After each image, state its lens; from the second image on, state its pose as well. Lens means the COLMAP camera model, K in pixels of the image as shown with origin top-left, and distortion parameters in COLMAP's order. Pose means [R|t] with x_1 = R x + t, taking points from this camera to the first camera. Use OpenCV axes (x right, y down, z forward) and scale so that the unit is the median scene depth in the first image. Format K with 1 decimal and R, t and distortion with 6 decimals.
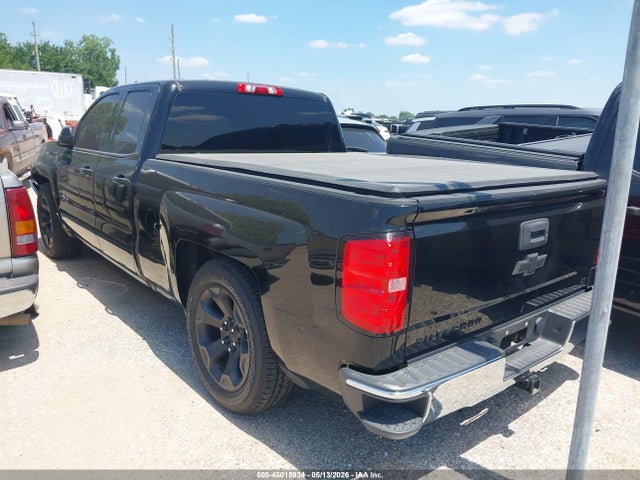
lens RADIAL K [[503.0, 0, 321.2], [0, 503.0, 242.4], [0, 0, 1]] dist [0.025646, -0.029903]
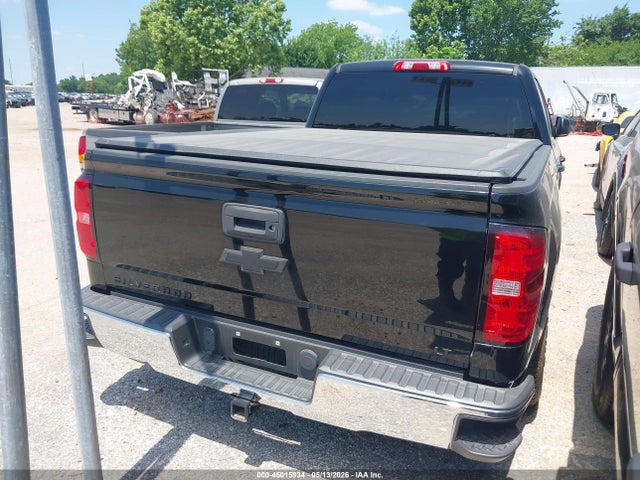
lens RADIAL K [[503.0, 0, 321.3], [0, 503.0, 237.4], [0, 0, 1]] dist [0.025646, -0.029903]
pose [[0.427779, 0.223291, -0.875869, 1.143729], [-0.225565, 0.964720, 0.135776, -0.124816], [0.875286, 0.139483, 0.463054, 0.716491]]
